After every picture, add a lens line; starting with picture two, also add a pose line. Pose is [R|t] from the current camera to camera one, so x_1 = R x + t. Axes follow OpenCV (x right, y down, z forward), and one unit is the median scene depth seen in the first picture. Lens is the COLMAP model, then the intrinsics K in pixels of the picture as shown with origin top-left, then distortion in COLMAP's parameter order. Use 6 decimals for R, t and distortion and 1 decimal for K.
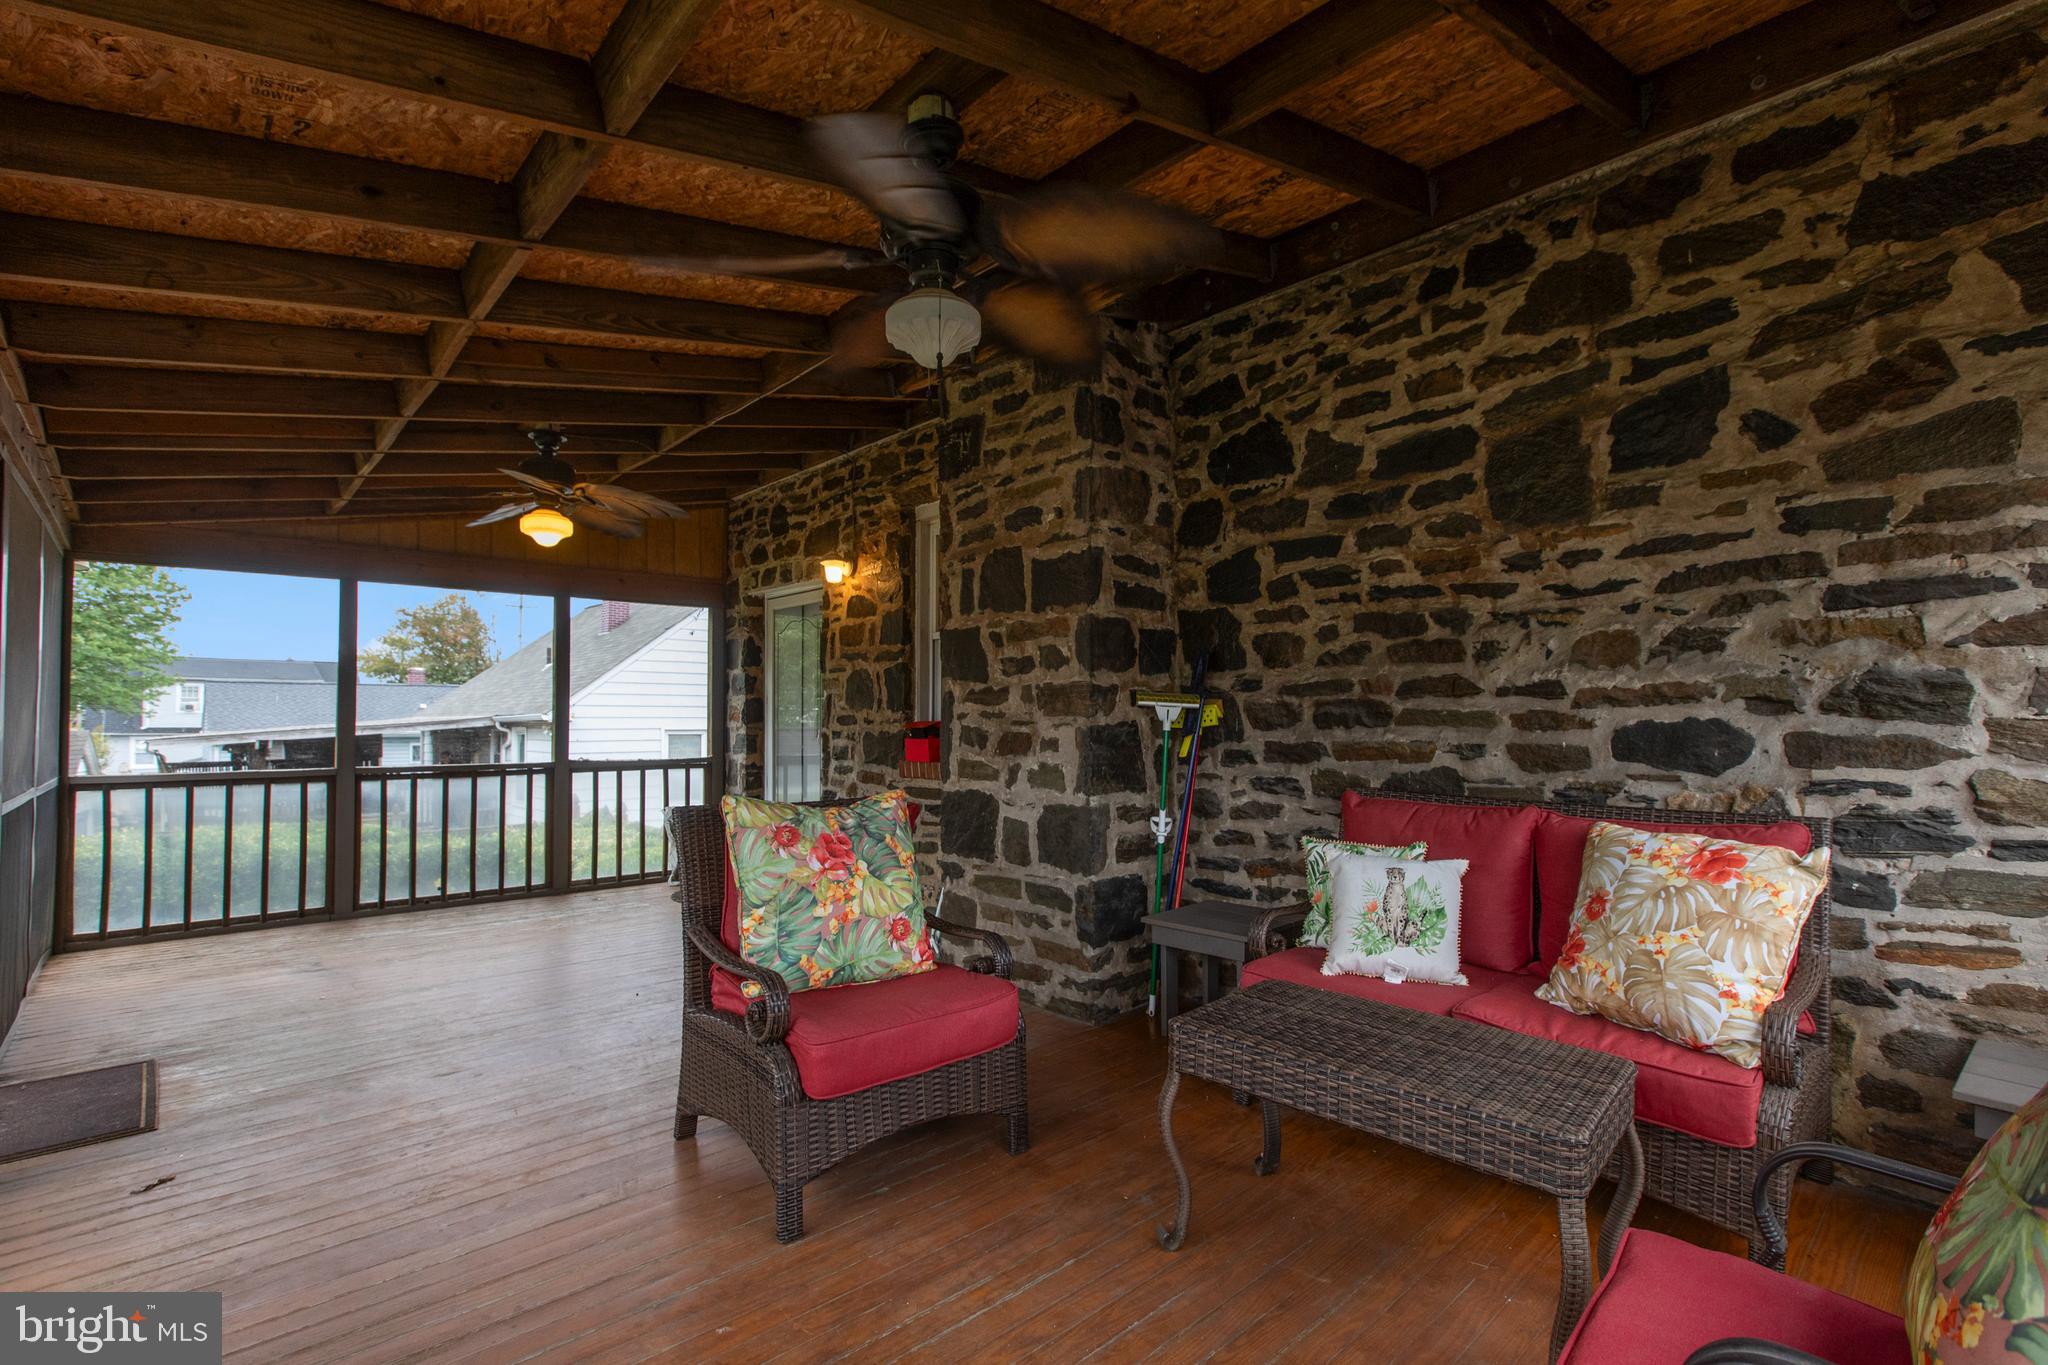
lens RADIAL K [[939.7, 0, 1031.1], [0, 939.7, 718.8], [0, 0, 1]] dist [0.001881, -0.000166]
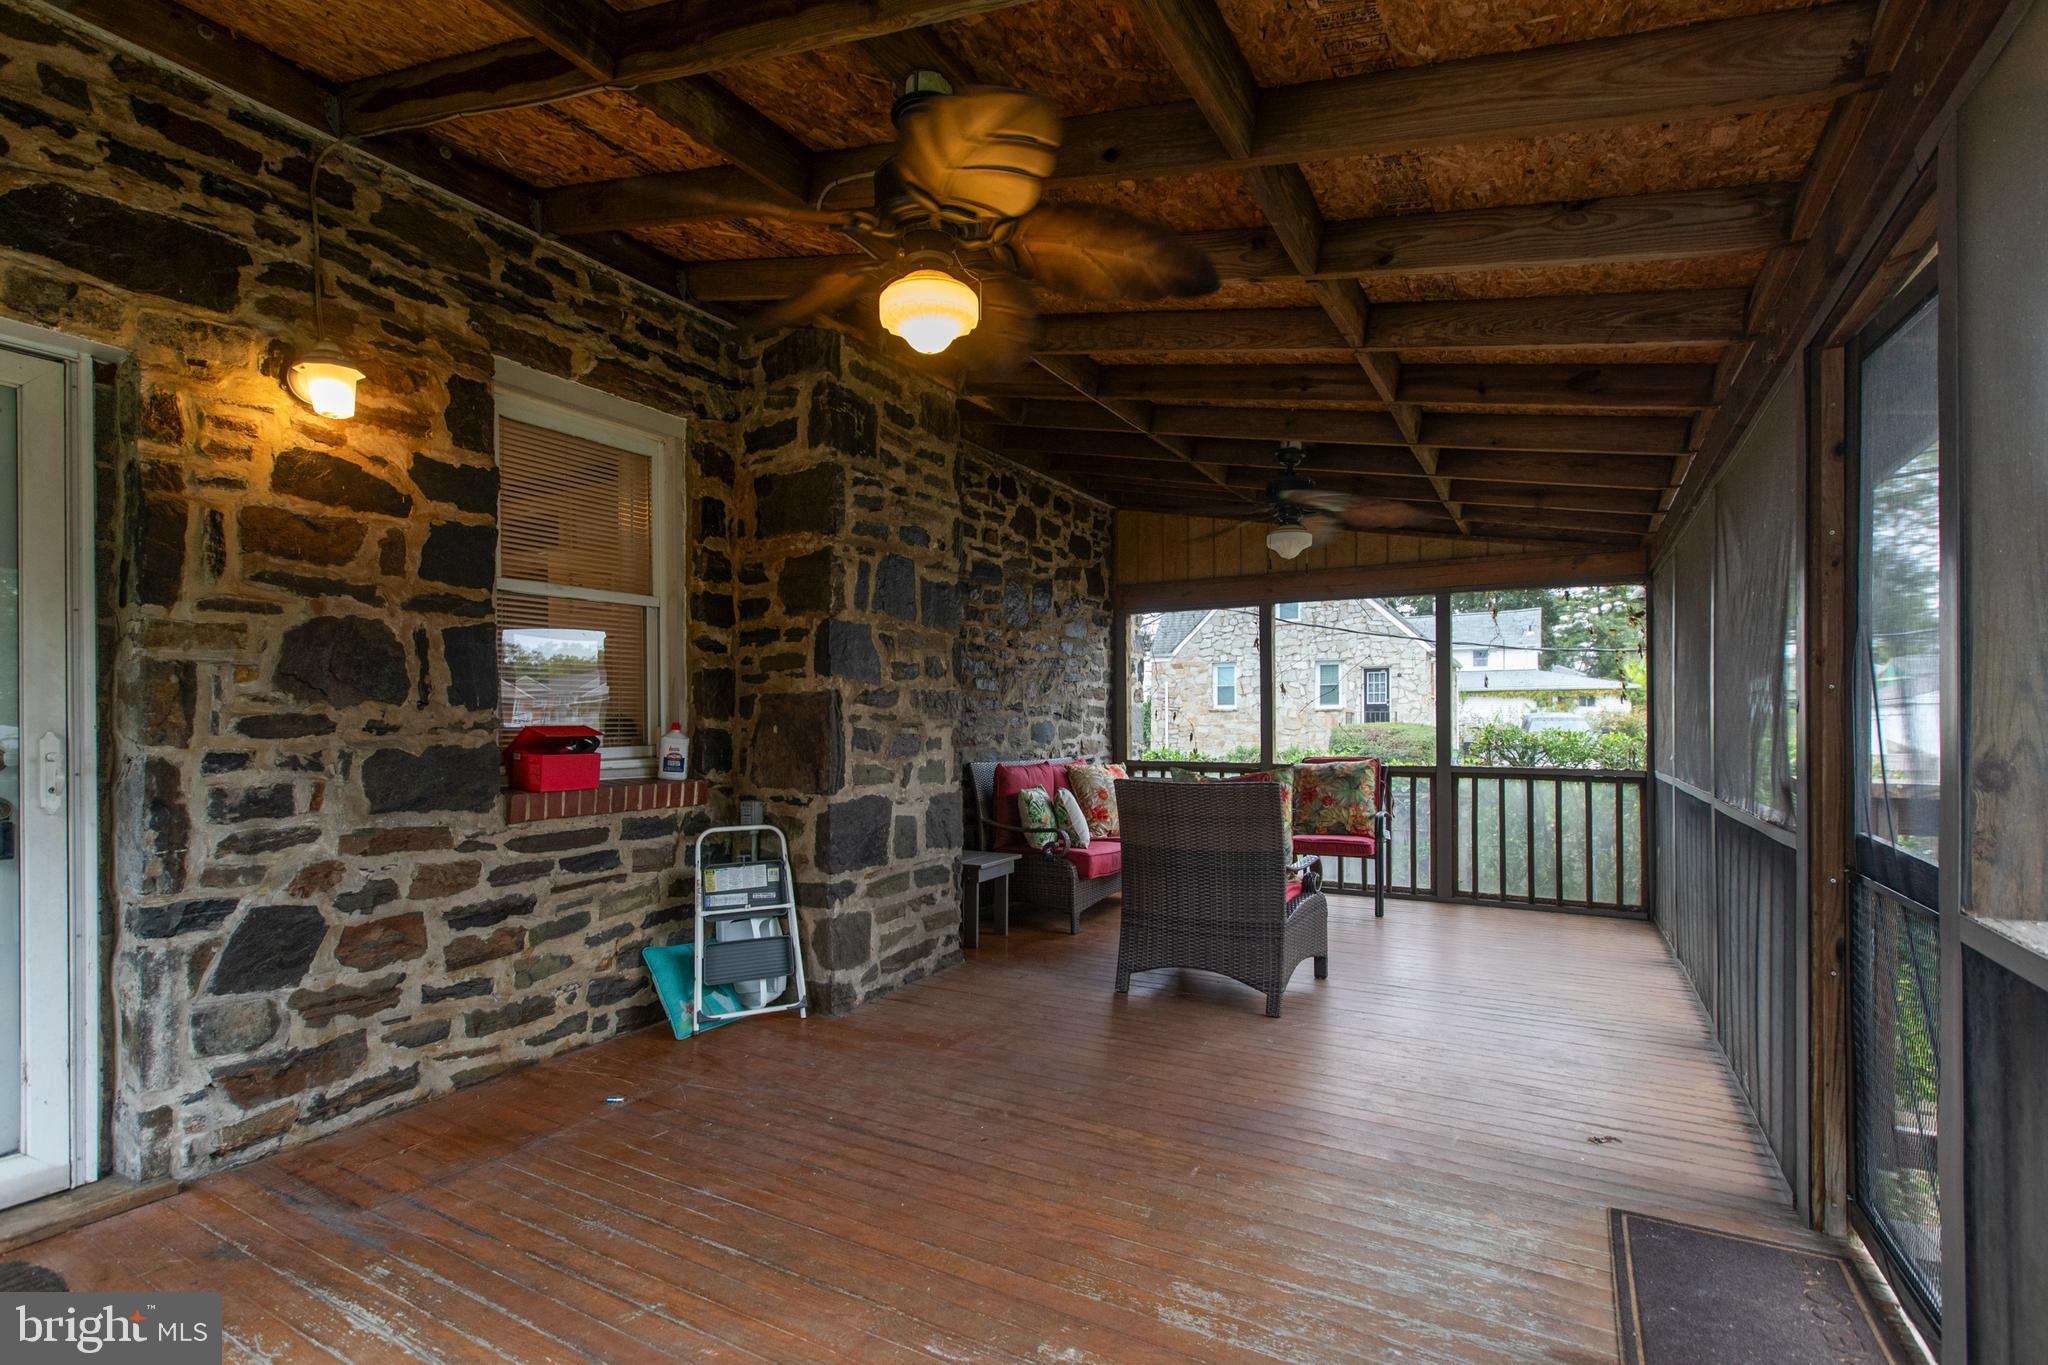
lens RADIAL K [[932.2, 0, 1027.6], [0, 932.2, 739.0], [0, 0, 1]] dist [0.001291, 0.000439]
pose [[-0.296517, -0.019635, 0.954826, -1.052420], [0.000602, 0.999785, 0.020746, -0.001570], [-0.955027, 0.006726, -0.296441, 1.171873]]
